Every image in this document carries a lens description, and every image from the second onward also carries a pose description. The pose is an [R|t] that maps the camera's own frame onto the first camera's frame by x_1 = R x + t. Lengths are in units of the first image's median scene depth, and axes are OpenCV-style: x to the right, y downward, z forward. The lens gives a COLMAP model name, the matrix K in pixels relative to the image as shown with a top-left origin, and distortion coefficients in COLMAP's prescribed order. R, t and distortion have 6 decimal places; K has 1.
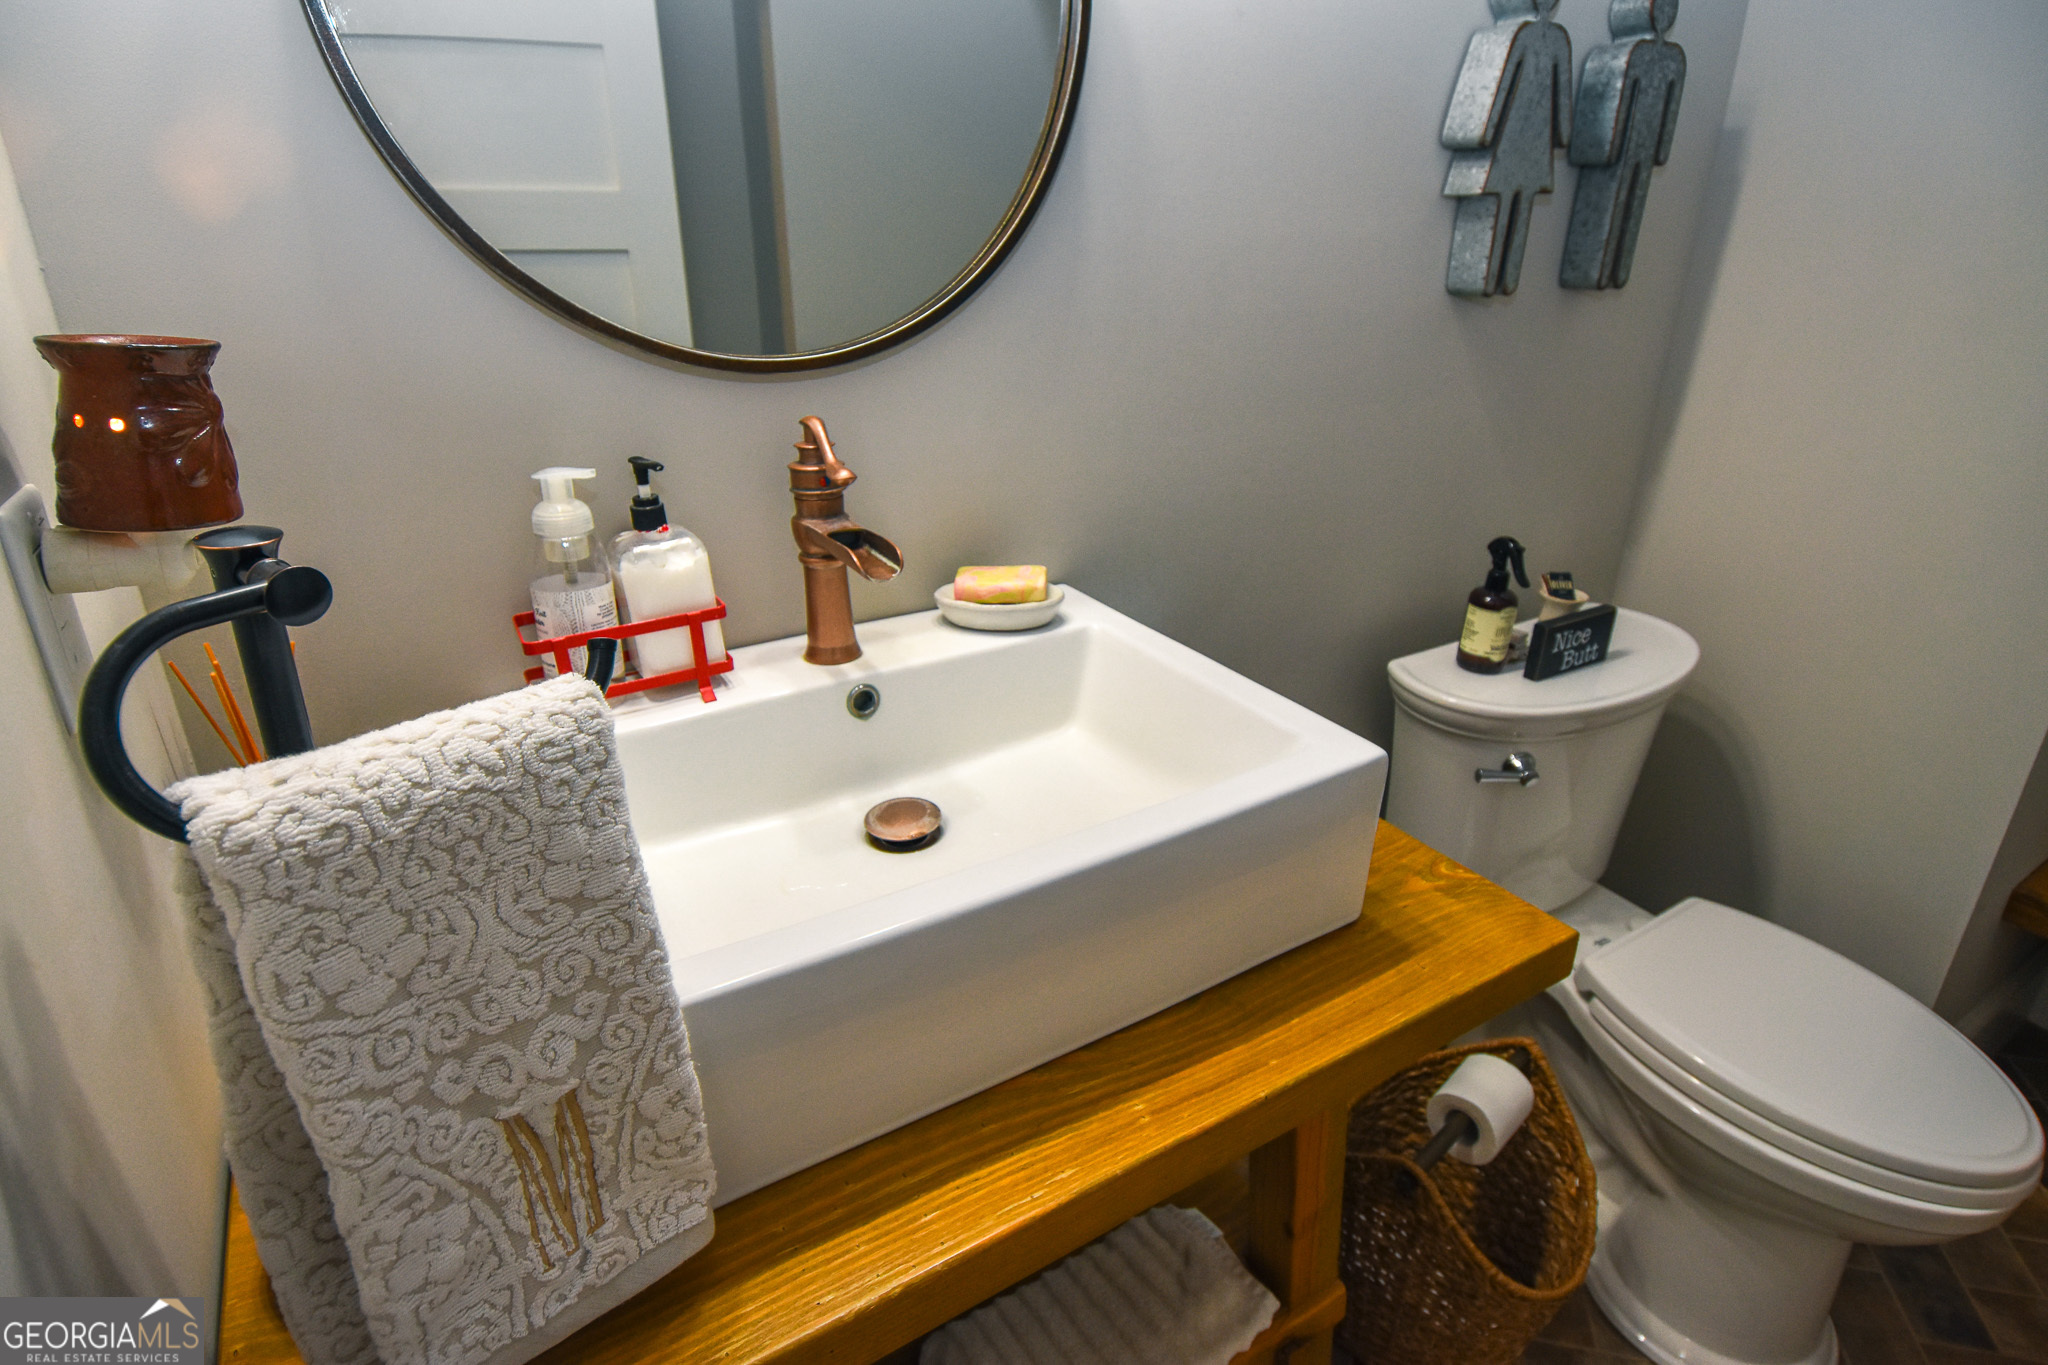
lens RADIAL K [[1114.5, 0, 1019.3], [0, 1114.5, 661.8], [0, 0, 1]] dist [0.062577, -0.068835]
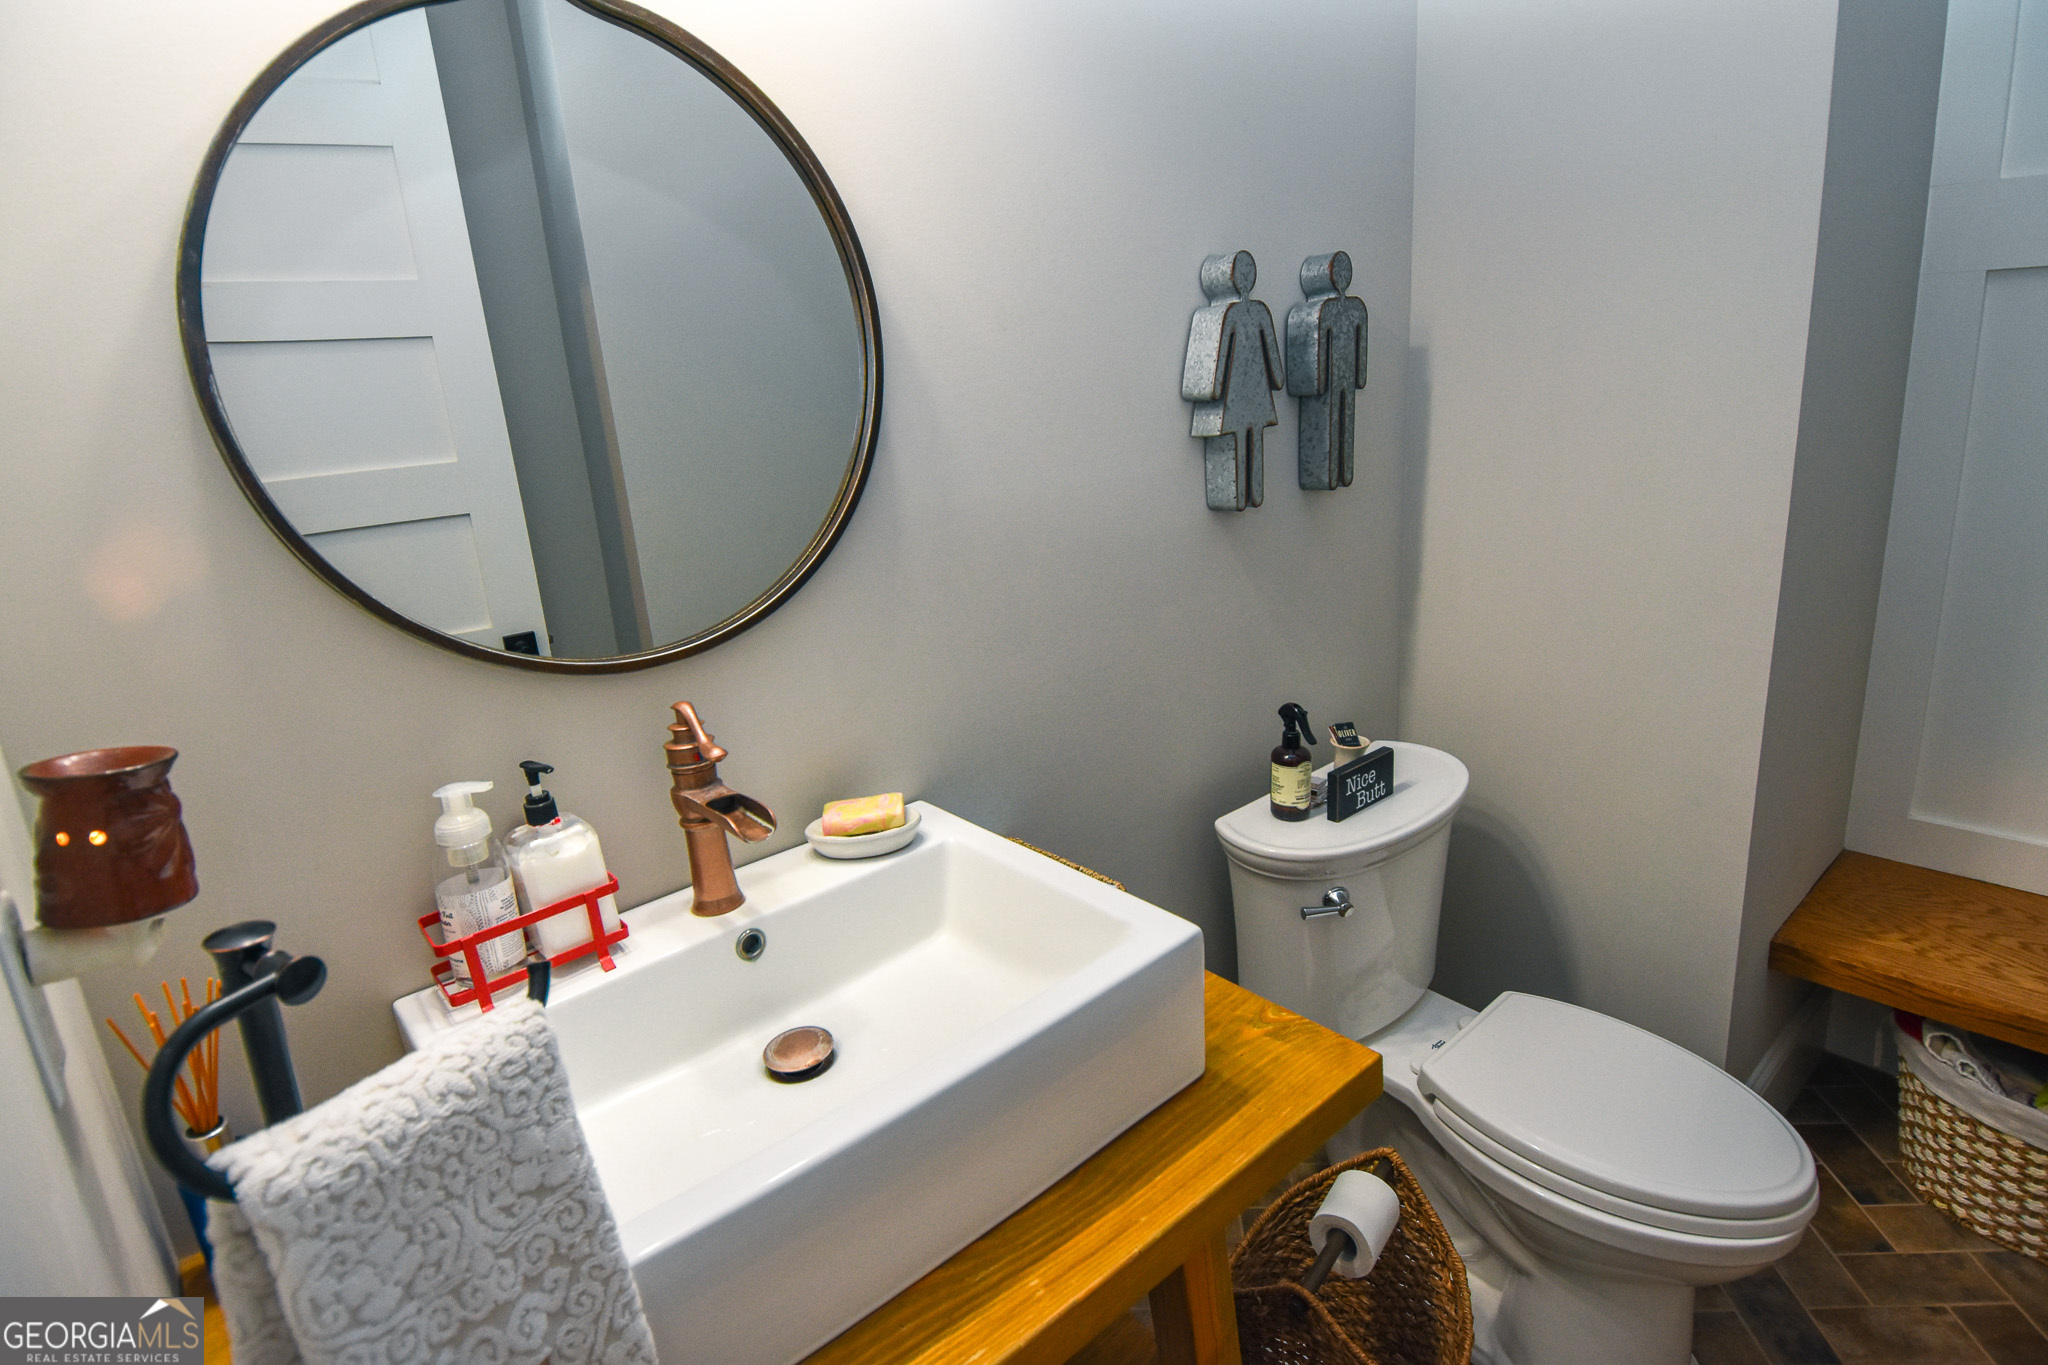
lens RADIAL K [[1136.1, 0, 1029.6], [0, 1136.1, 646.6], [0, 0, 1]] dist [0.067613, -0.076070]
pose [[0.983701, -0.117328, 0.136261, 0.013698], [0.135162, 0.982260, -0.129988, -0.074553], [-0.118593, 0.146286, 0.982108, -0.208008]]
